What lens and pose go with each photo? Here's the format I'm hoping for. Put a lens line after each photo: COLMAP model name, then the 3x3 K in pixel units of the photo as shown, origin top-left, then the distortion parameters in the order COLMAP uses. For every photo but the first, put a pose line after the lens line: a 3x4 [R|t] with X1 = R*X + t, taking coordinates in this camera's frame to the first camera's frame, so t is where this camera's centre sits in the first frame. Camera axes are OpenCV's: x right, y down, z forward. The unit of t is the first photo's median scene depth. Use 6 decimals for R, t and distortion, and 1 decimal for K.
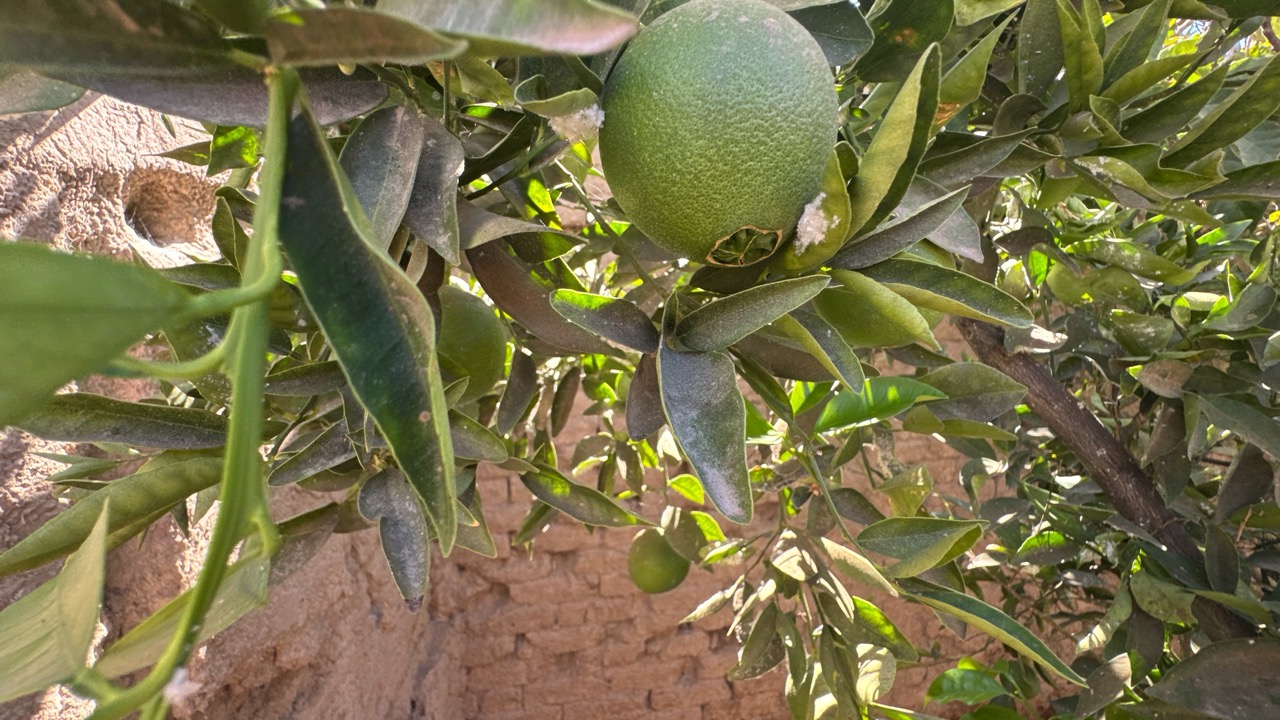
lens RADIAL K [[515.7, 0, 639.2], [0, 515.7, 368.1], [0, 0, 1]] dist [-0.002987, 0.000551]
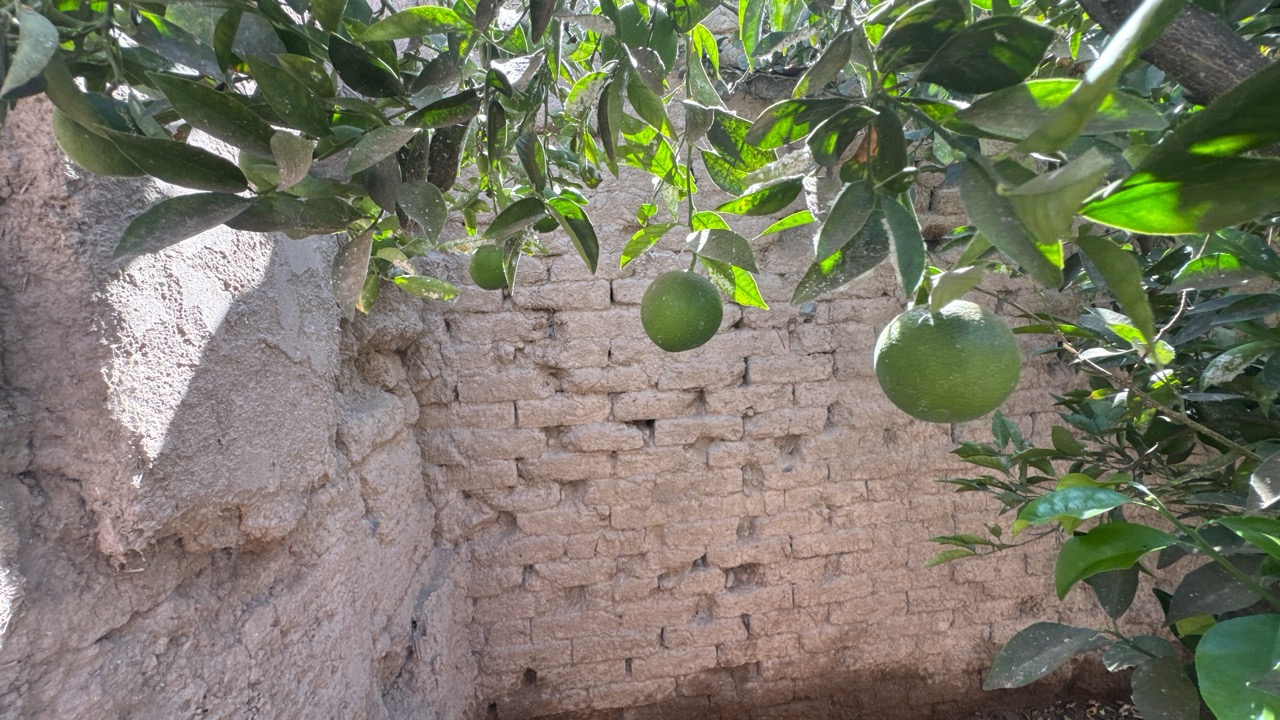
lens RADIAL K [[515.7, 0, 639.6], [0, 515.7, 354.2], [0, 0, 1]] dist [-0.002987, 0.000551]
pose [[0.999606, 0.006352, -0.027348, 0.000808], [-0.005653, 0.999657, 0.025556, 0.097674], [0.027501, -0.025391, 0.999299, 0.055307]]
